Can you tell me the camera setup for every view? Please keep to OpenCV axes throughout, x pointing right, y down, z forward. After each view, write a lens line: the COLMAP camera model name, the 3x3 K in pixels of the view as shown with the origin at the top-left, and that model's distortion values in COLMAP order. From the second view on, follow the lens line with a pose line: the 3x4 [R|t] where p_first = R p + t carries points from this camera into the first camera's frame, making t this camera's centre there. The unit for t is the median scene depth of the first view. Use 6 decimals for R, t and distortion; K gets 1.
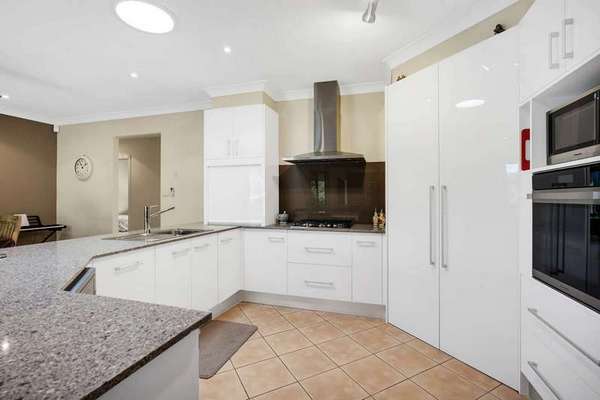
lens RADIAL K [[282.4, 0, 300.0], [0, 282.4, 200.0], [0, 0, 1]] dist [0.001068, 0.000148]
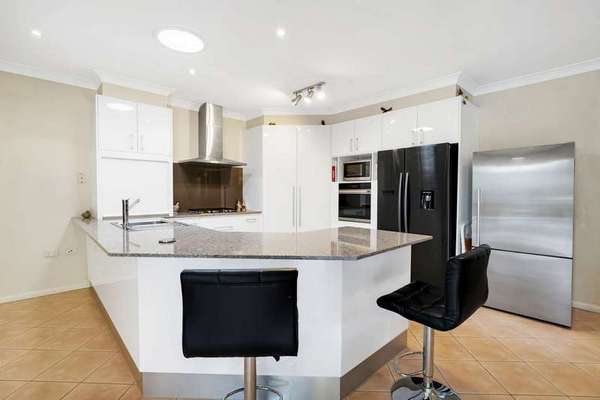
lens RADIAL K [[277.7, 0, 300.0], [0, 277.7, 200.0], [0, 0, 1]] dist [0.002273, 0.000700]
pose [[0.506709, -0.022173, 0.861832, -0.834310], [0.002197, 0.999699, 0.024428, 0.001607], [-0.862114, -0.010484, 0.506606, -0.029283]]
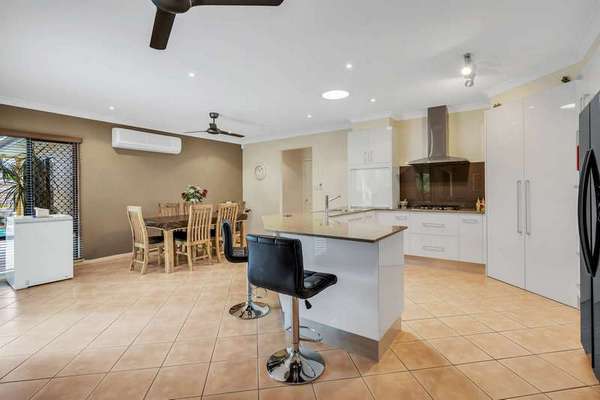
lens RADIAL K [[280.5, 0, 301.2], [0, 280.5, 192.6], [0, 0, 1]] dist [0.000020, 0.000194]
pose [[0.947508, -0.006139, -0.319674, -0.104289], [0.005449, 0.999980, -0.003055, 0.008830], [0.319687, 0.001153, 0.947523, -0.534618]]
